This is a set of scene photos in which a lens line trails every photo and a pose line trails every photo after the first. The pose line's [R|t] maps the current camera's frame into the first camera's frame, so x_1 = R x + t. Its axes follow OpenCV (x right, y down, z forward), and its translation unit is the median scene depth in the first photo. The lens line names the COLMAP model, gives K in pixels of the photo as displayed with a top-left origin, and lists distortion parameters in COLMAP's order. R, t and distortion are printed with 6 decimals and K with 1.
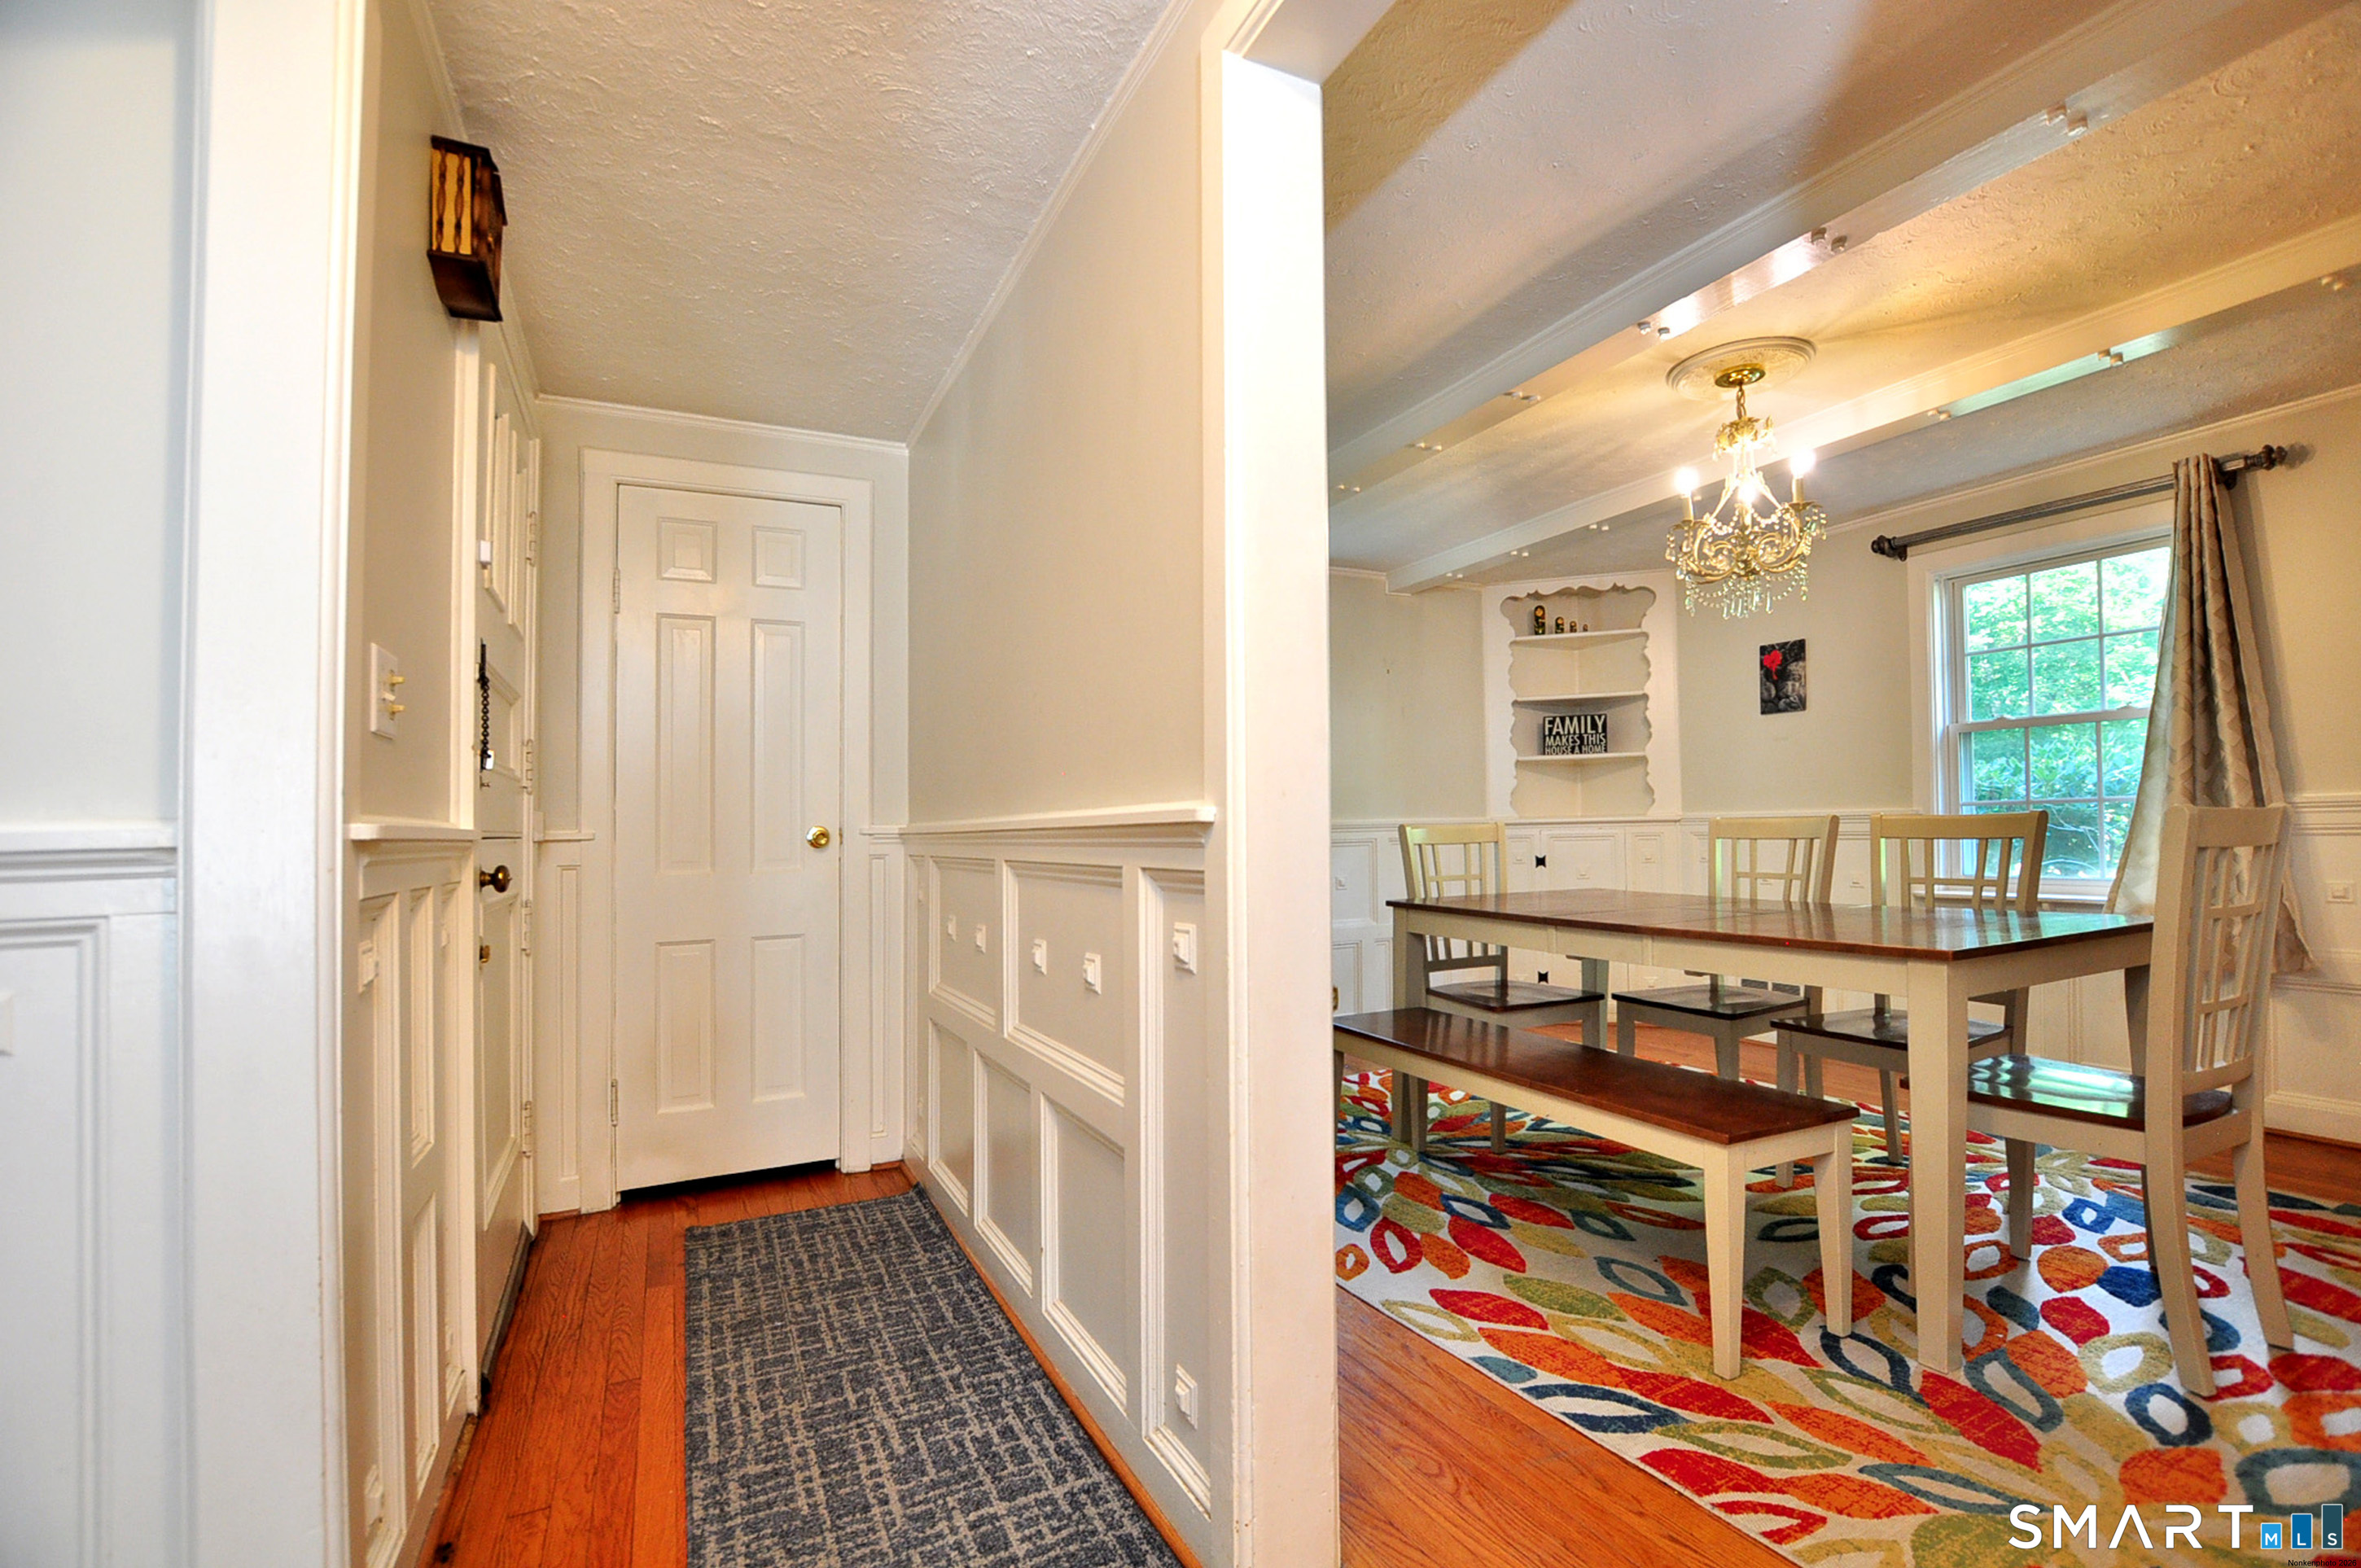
lens RADIAL K [[1026.5, 0, 1213.5], [0, 1026.5, 829.2], [0, 0, 1]] dist [-0.029381, 0.005003]
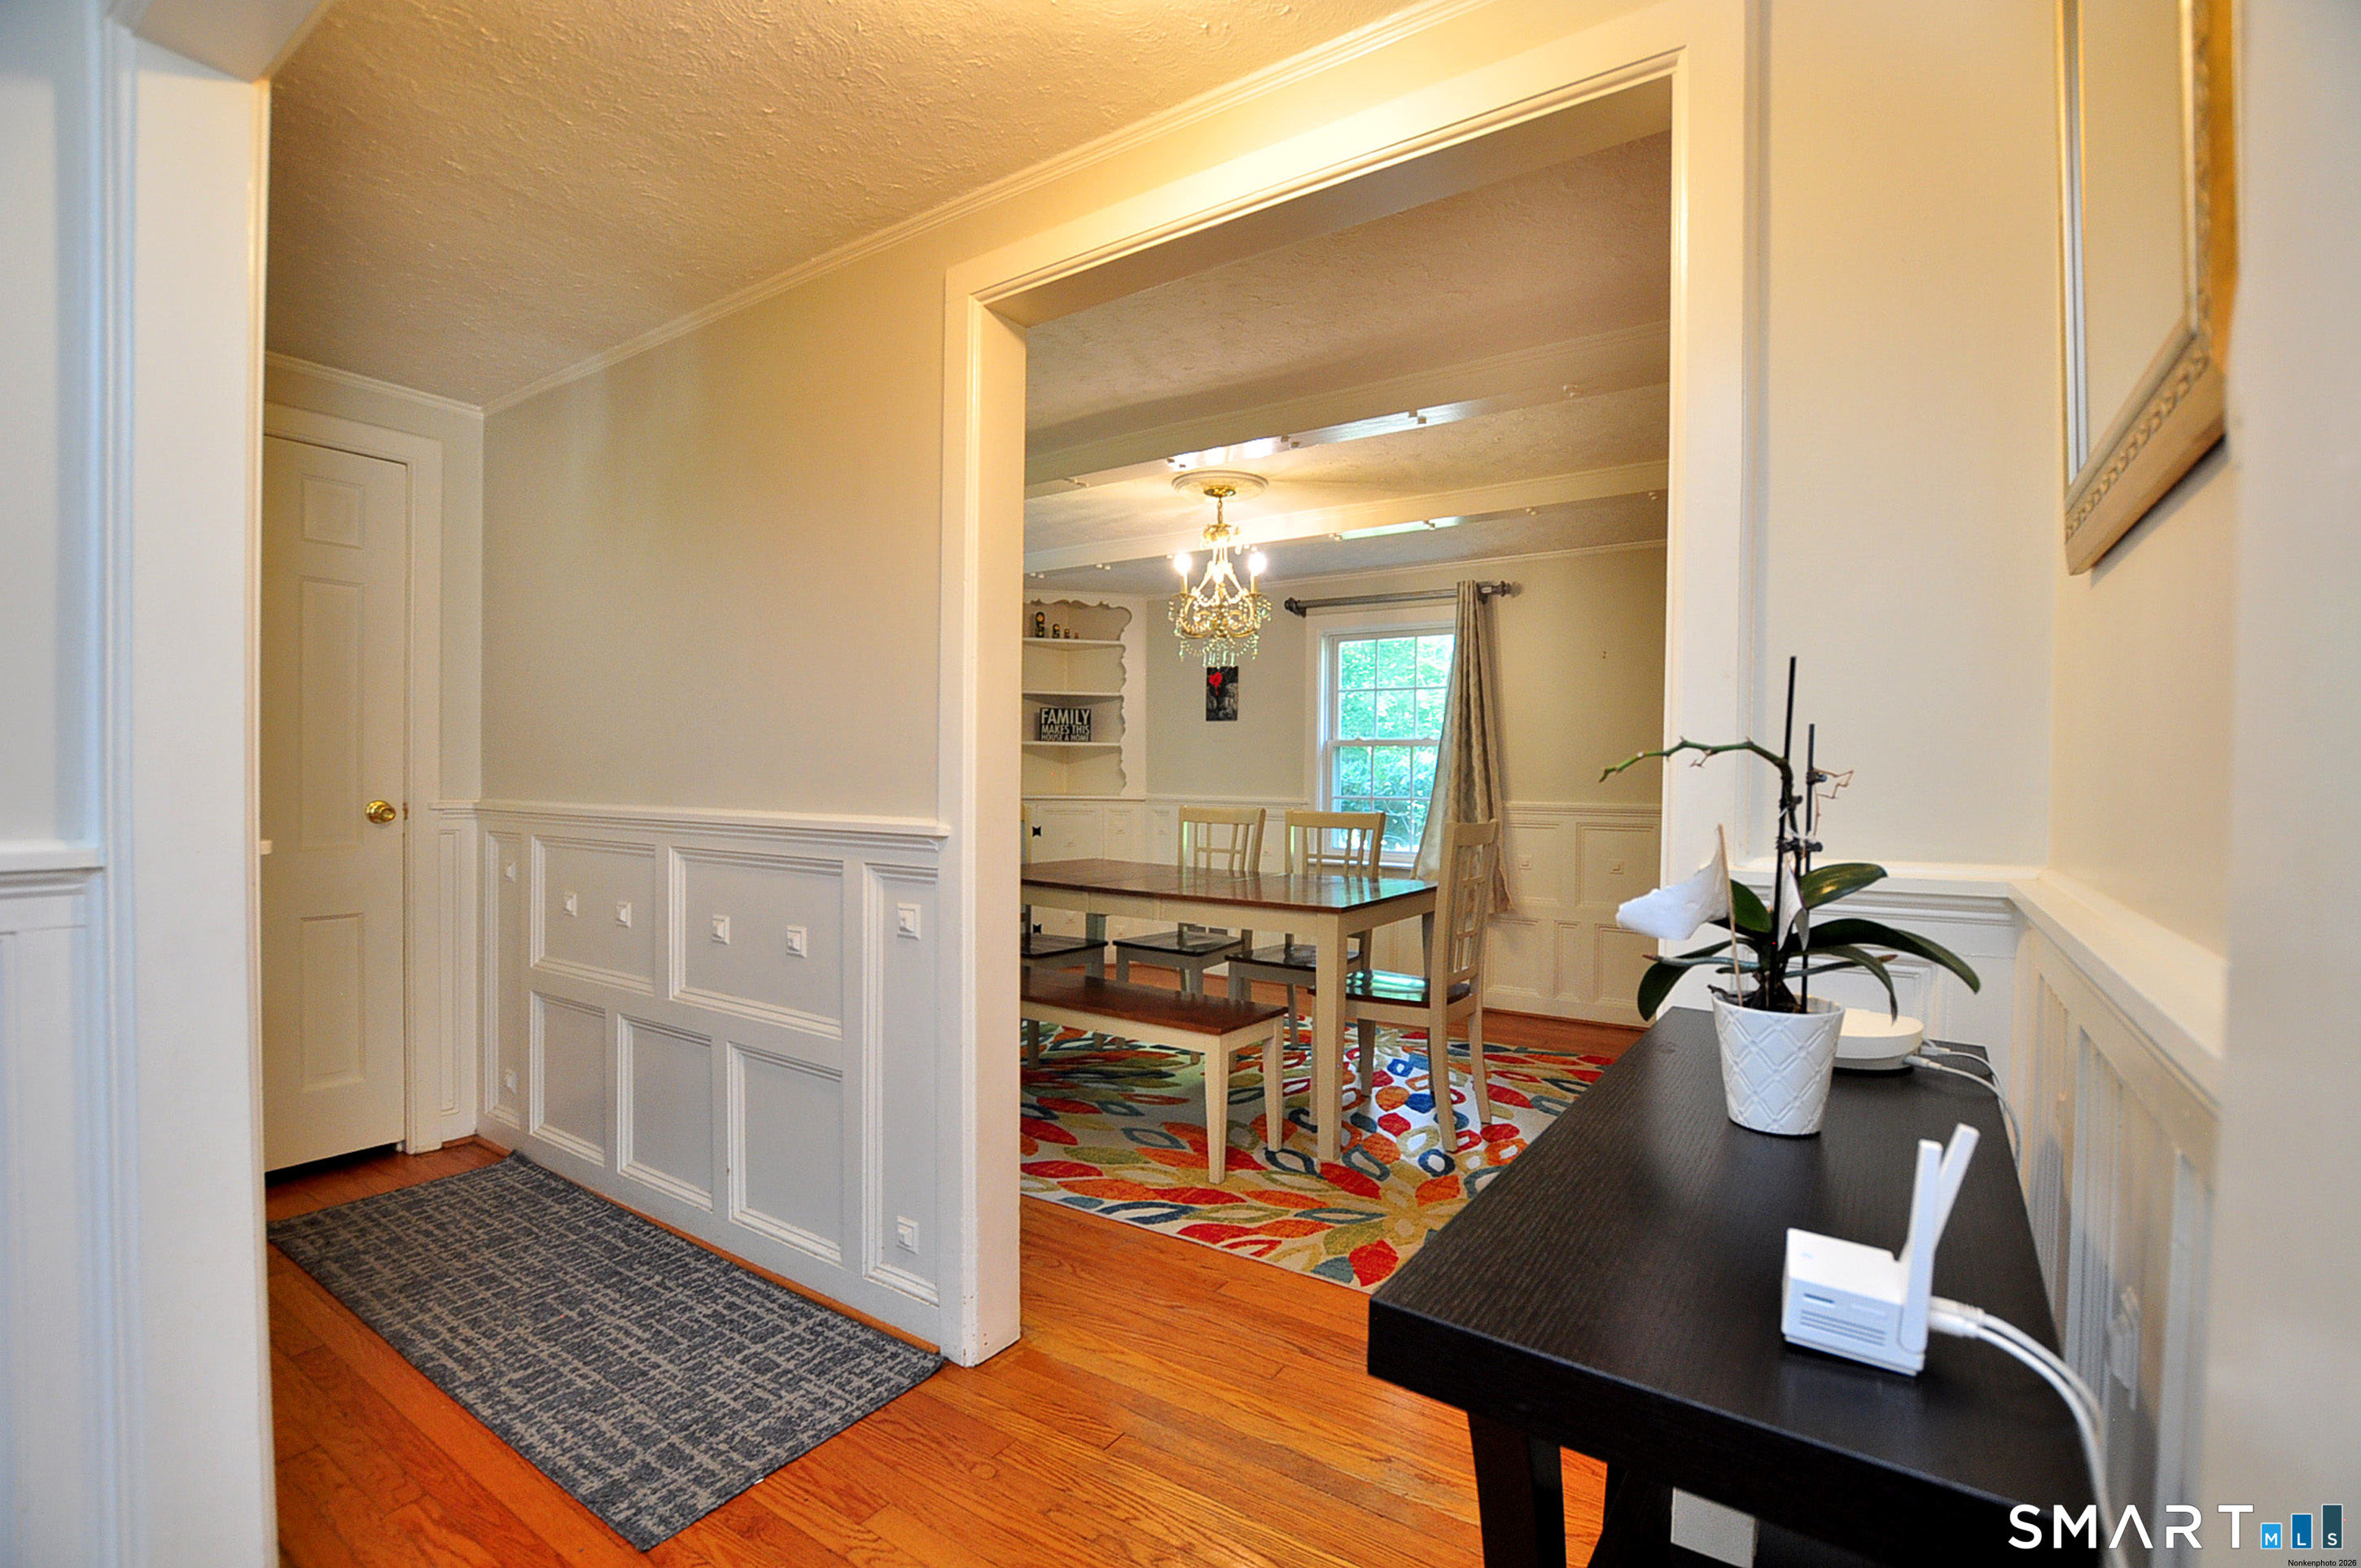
lens RADIAL K [[1030.1, 0, 1173.3], [0, 1030.1, 791.6], [0, 0, 1]] dist [-0.019450, 0.000300]
pose [[0.877442, 0.026635, 0.478943, -0.253474], [-0.031605, 0.999498, 0.002318, -0.049511], [-0.478641, -0.017171, 0.877843, -0.270038]]
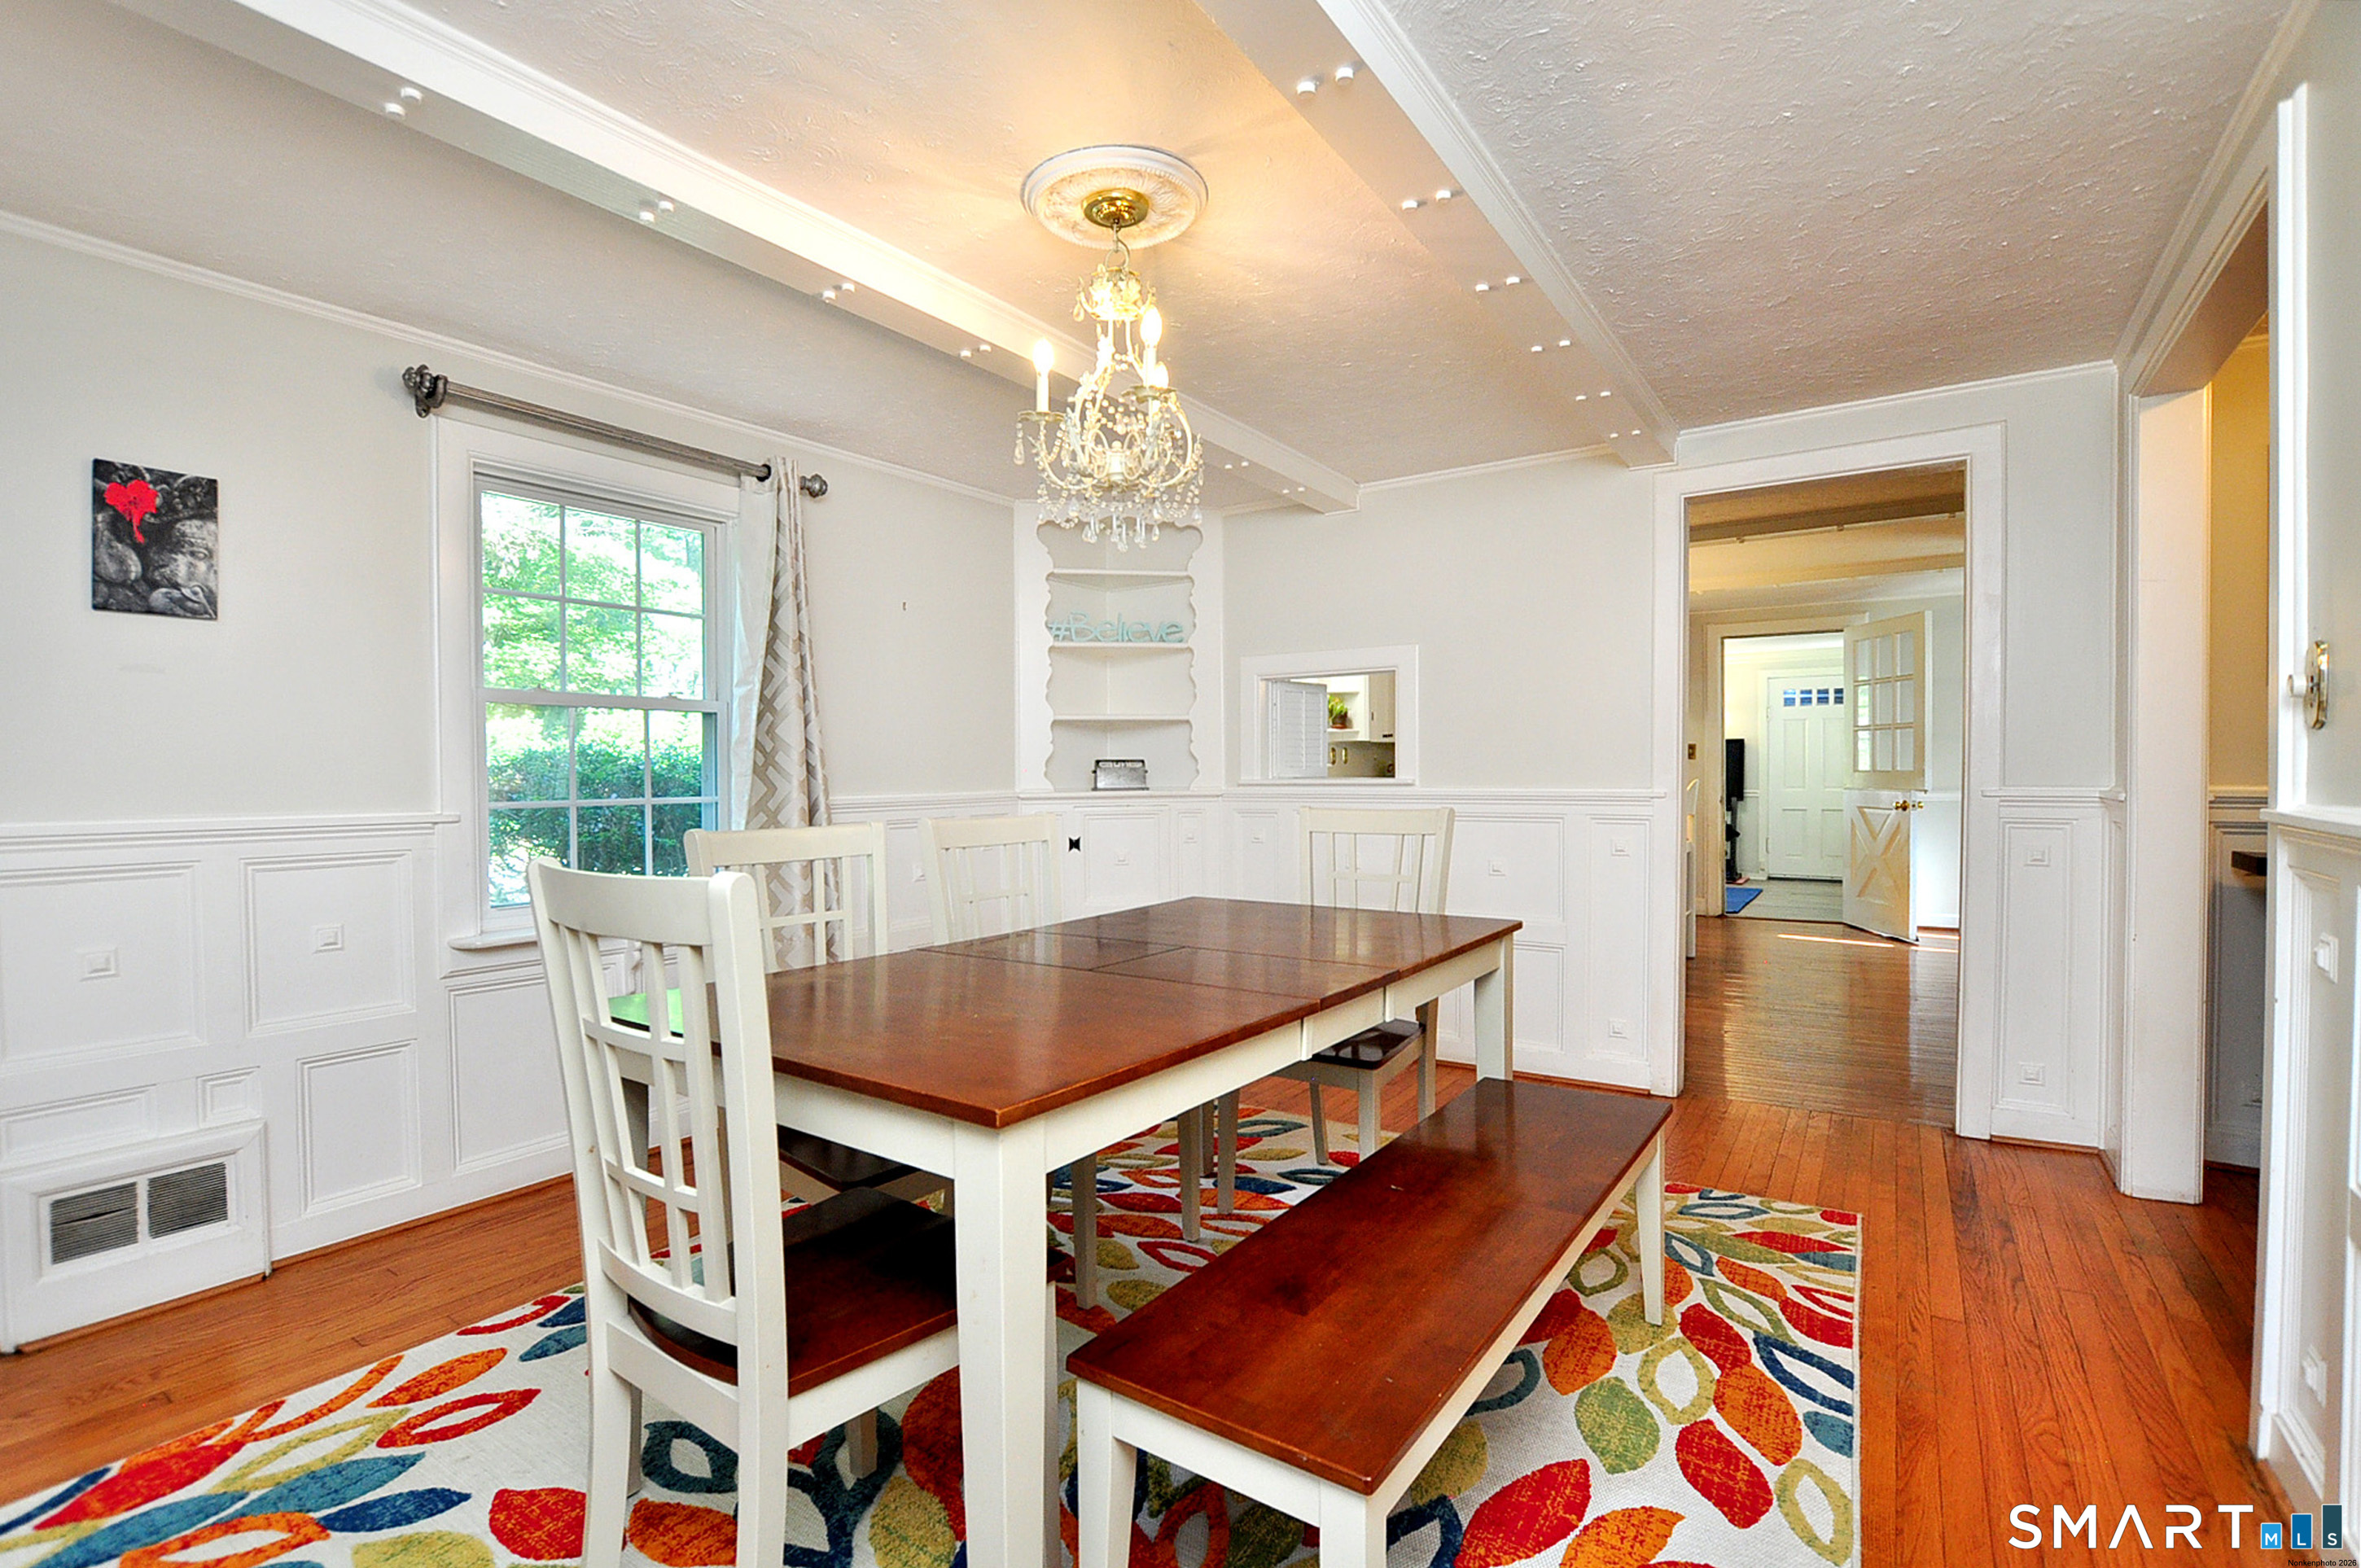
lens RADIAL K [[1068.8, 0, 1192.7], [0, 1068.8, 789.0], [0, 0, 1]] dist [-0.019333, 0.000160]
pose [[-0.475964, 0.010581, 0.879401, -0.225503], [0.016020, 0.999866, -0.003360, -0.043331], [-0.879319, 0.012489, -0.476069, 1.563225]]
